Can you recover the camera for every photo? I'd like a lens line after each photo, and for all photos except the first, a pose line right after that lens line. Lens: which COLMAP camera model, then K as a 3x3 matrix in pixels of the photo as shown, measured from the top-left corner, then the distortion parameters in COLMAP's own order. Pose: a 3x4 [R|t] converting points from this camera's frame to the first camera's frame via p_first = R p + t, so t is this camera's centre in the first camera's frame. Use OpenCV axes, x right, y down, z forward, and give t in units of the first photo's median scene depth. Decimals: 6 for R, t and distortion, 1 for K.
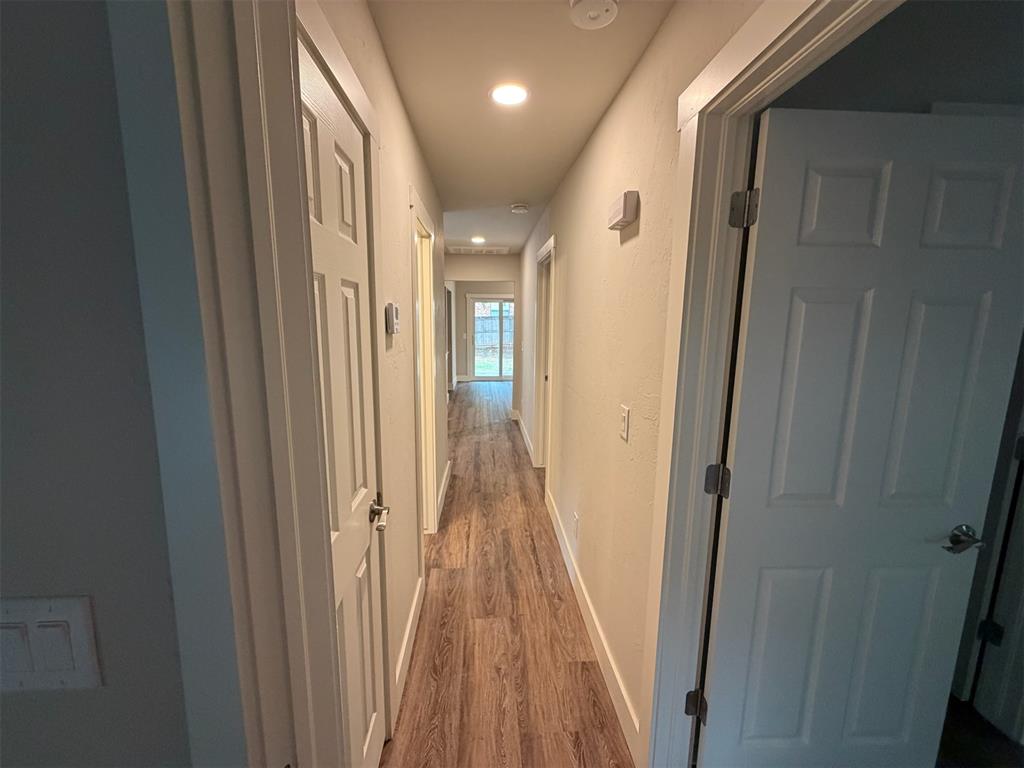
lens RADIAL K [[407.0, 0, 507.6], [0, 407.0, 384.3], [0, 0, 1]] dist [-0.001740, 0.000423]
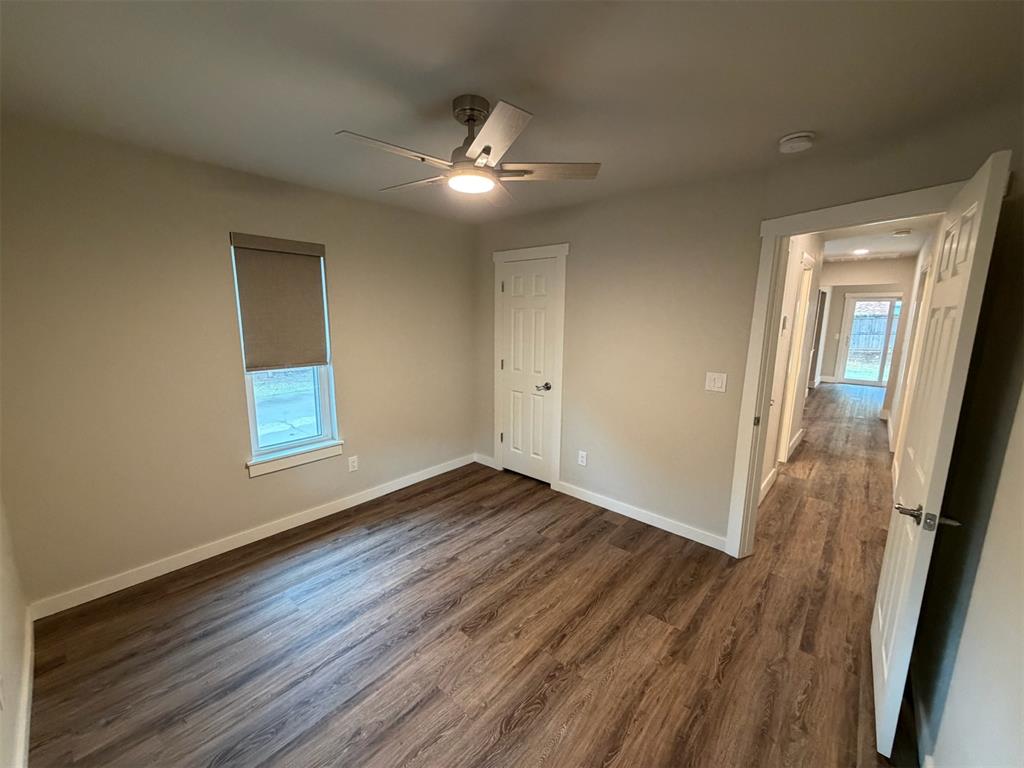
lens RADIAL K [[407.0, 0, 517.5], [0, 407.0, 382.0], [0, 0, 1]] dist [-0.001740, 0.000423]
pose [[0.712925, 0.122257, -0.690501, 0.075219], [-0.120709, 0.991382, 0.050901, 0.071763], [0.690773, 0.047061, 0.721539, -0.492454]]
